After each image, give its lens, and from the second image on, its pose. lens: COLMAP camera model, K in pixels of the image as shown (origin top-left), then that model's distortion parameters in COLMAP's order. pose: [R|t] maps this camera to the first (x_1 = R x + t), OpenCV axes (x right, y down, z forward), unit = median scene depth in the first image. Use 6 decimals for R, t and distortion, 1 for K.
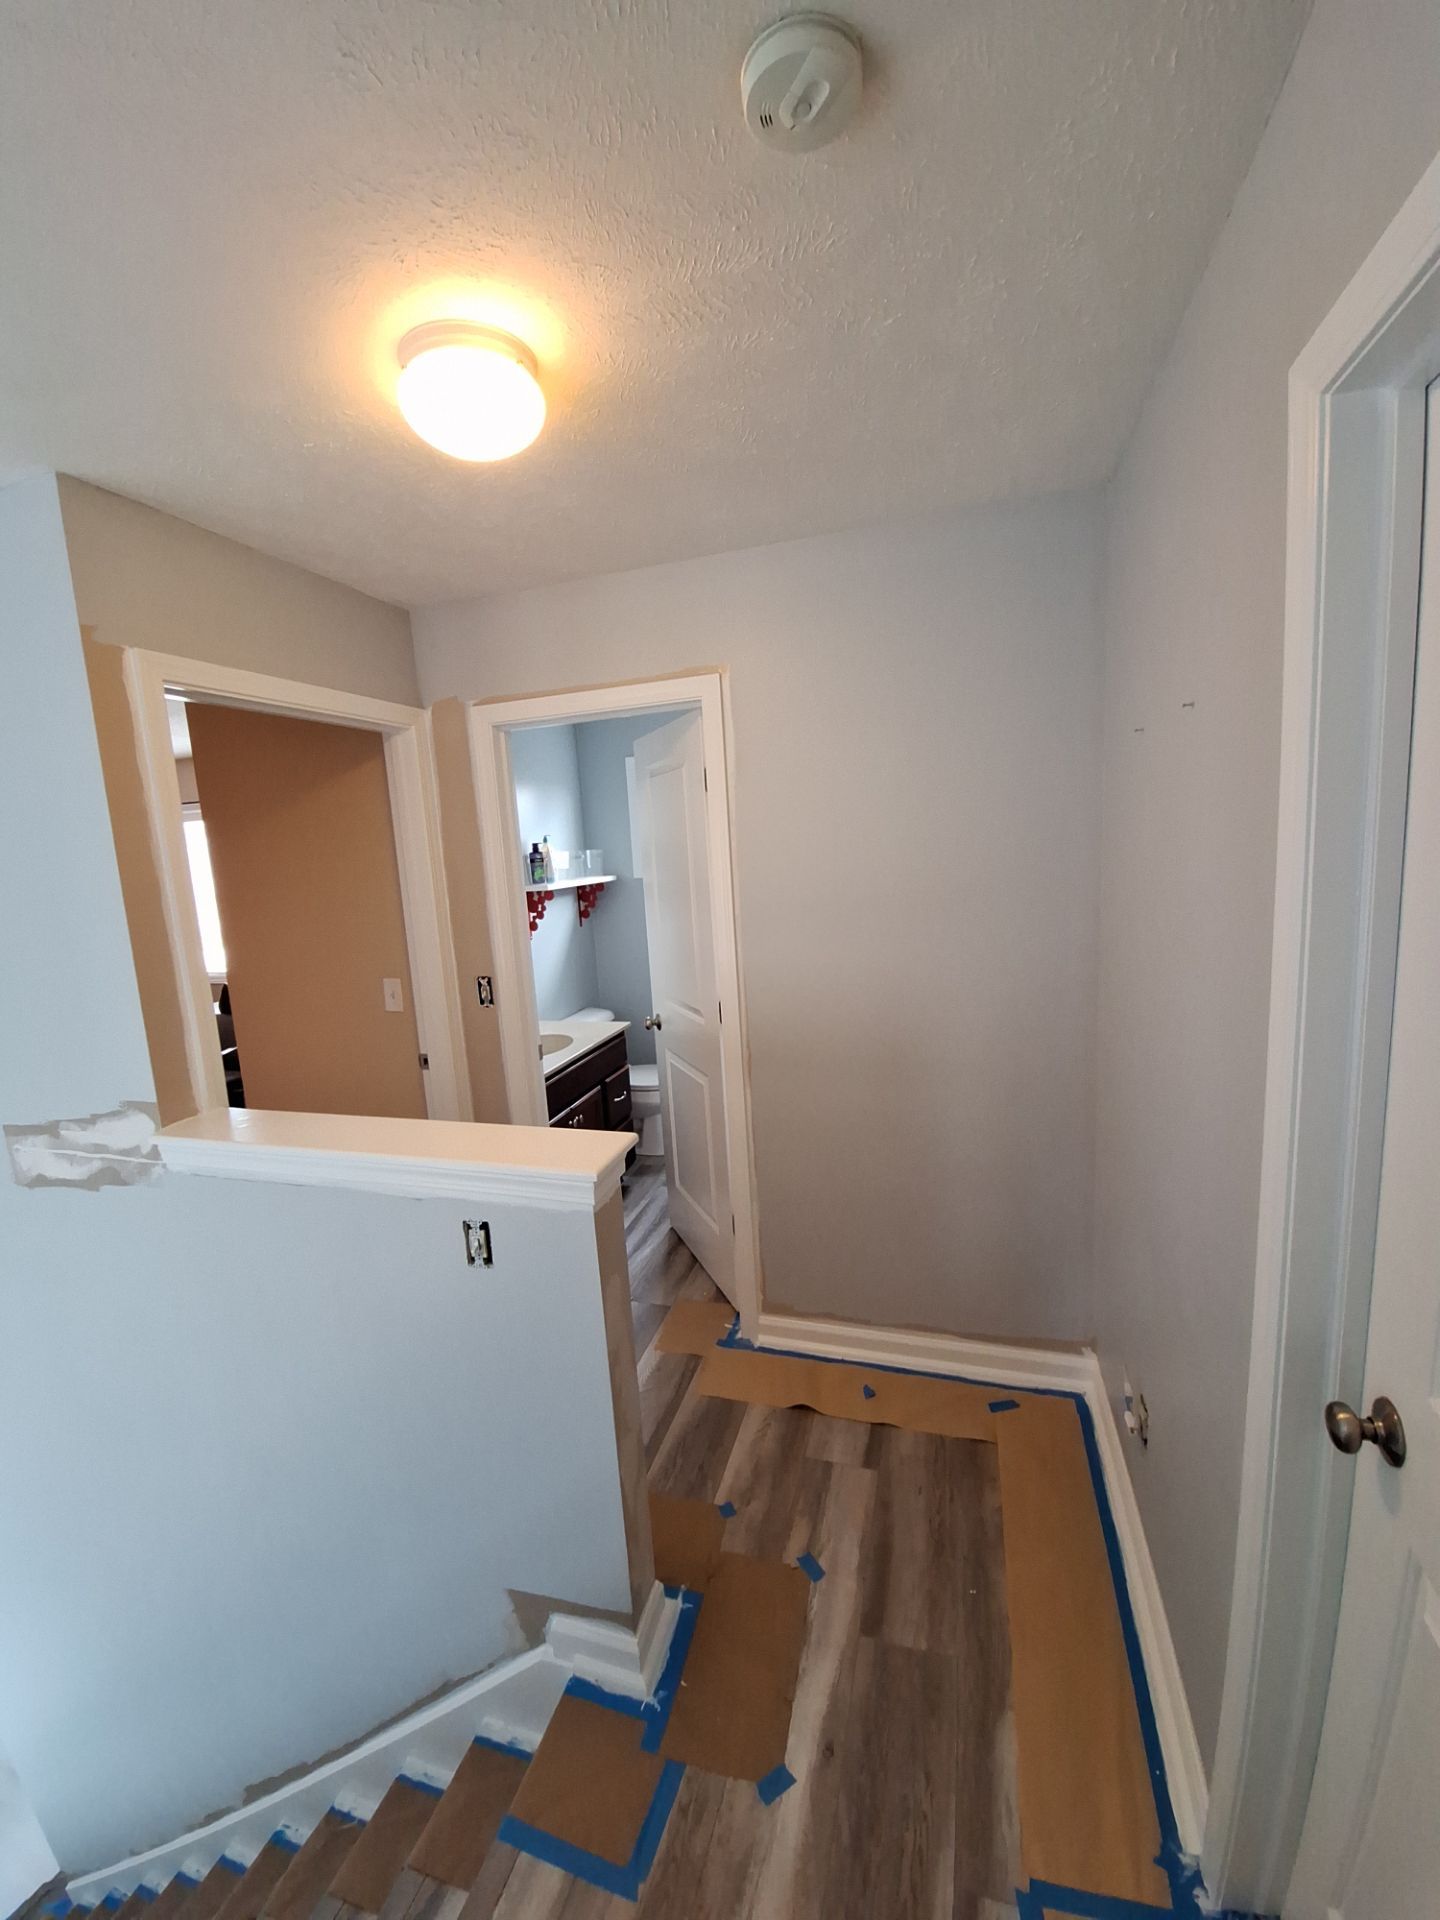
lens RADIAL K [[747.0, 0, 713.4], [0, 747.0, 955.6], [0, 0, 1]] dist [0.003874, -0.012850]
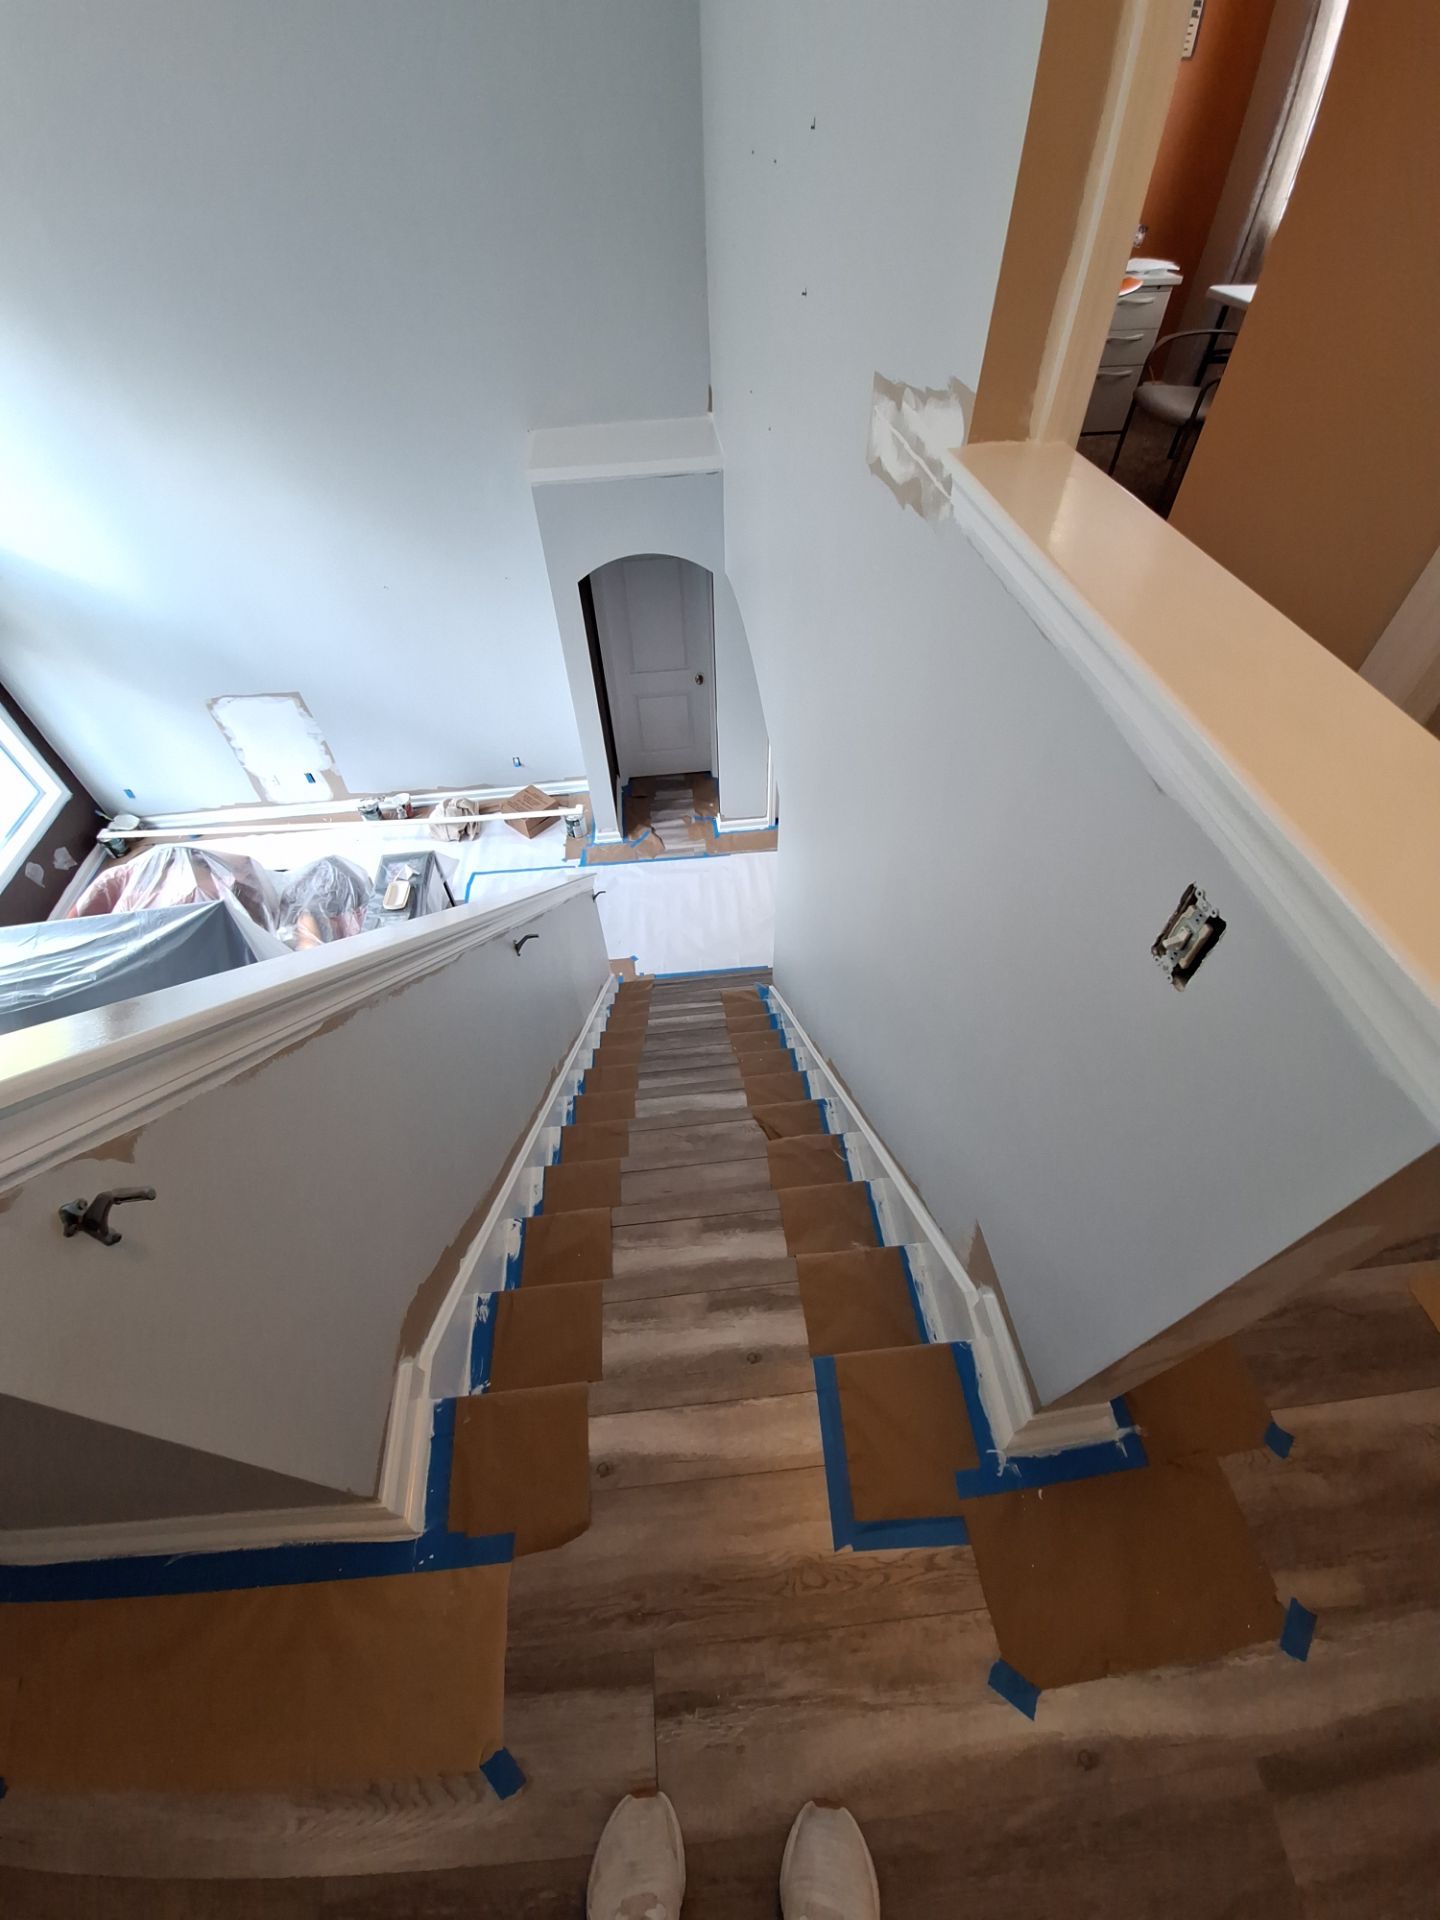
lens RADIAL K [[747.0, 0, 713.4], [0, 747.0, 955.6], [0, 0, 1]] dist [0.003874, -0.012850]
pose [[0.388689, 0.732384, -0.559049, -0.147361], [-0.121221, 0.642133, 0.756948, 0.058414], [0.913360, -0.226449, 0.338370, 0.526866]]
